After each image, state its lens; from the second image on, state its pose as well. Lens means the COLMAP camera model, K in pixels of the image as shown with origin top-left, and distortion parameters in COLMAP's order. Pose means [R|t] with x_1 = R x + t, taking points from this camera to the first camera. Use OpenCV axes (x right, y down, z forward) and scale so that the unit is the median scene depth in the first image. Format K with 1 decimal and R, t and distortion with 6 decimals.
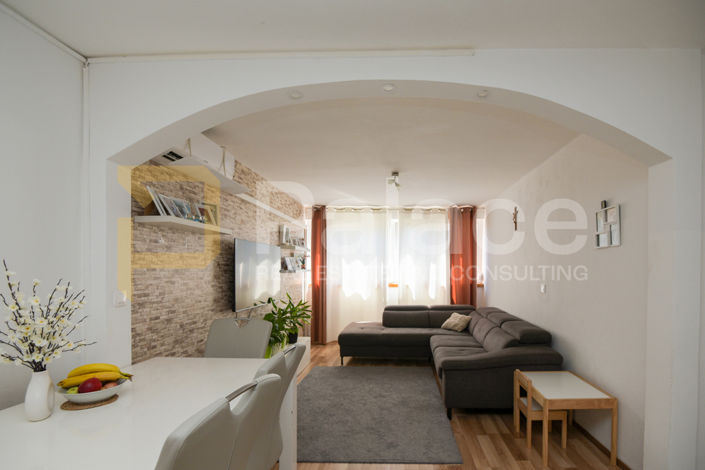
lens RADIAL K [[333.7, 0, 388.8], [0, 333.7, 266.0], [0, 0, 1]] dist [-0.019567, -0.005284]
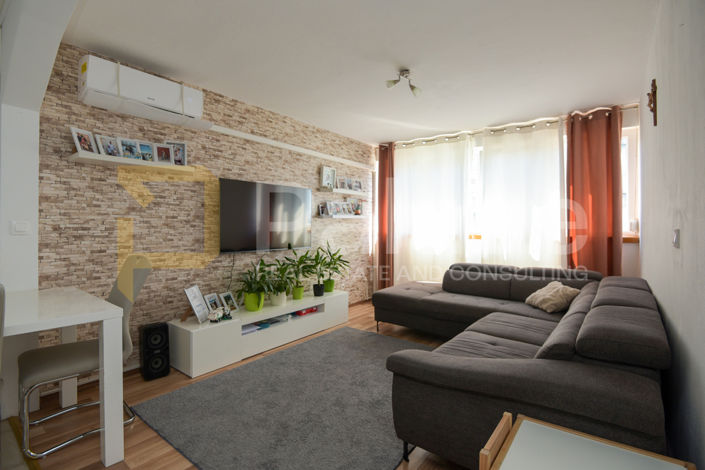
lens RADIAL K [[333.7, 0, 348.8], [0, 333.7, 222.9], [0, 0, 1]] dist [-0.019567, -0.005284]
pose [[0.798101, -0.005829, -0.602495, 0.397109], [0.004145, 0.999983, -0.004185, 0.049739], [0.602509, 0.000843, 0.798112, 0.429205]]
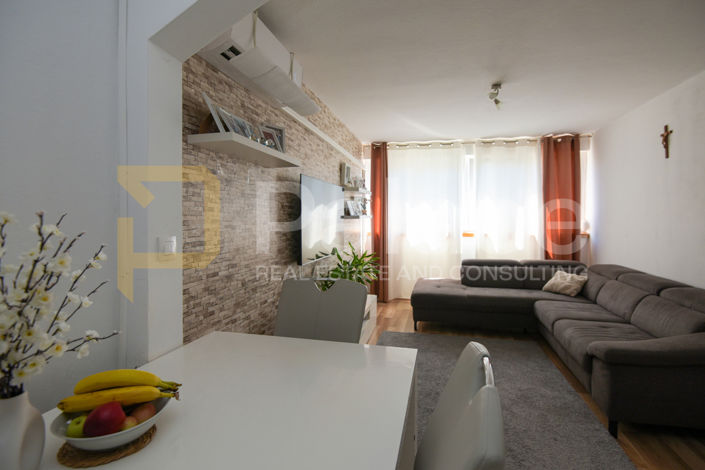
lens RADIAL K [[333.7, 0, 349.3], [0, 333.7, 216.1], [0, 0, 1]] dist [-0.019567, -0.005284]
pose [[0.976139, -0.002647, -0.217129, -0.165106], [0.002955, 0.999995, 0.001092, 0.017296], [0.217125, -0.001707, 0.976142, 0.225772]]
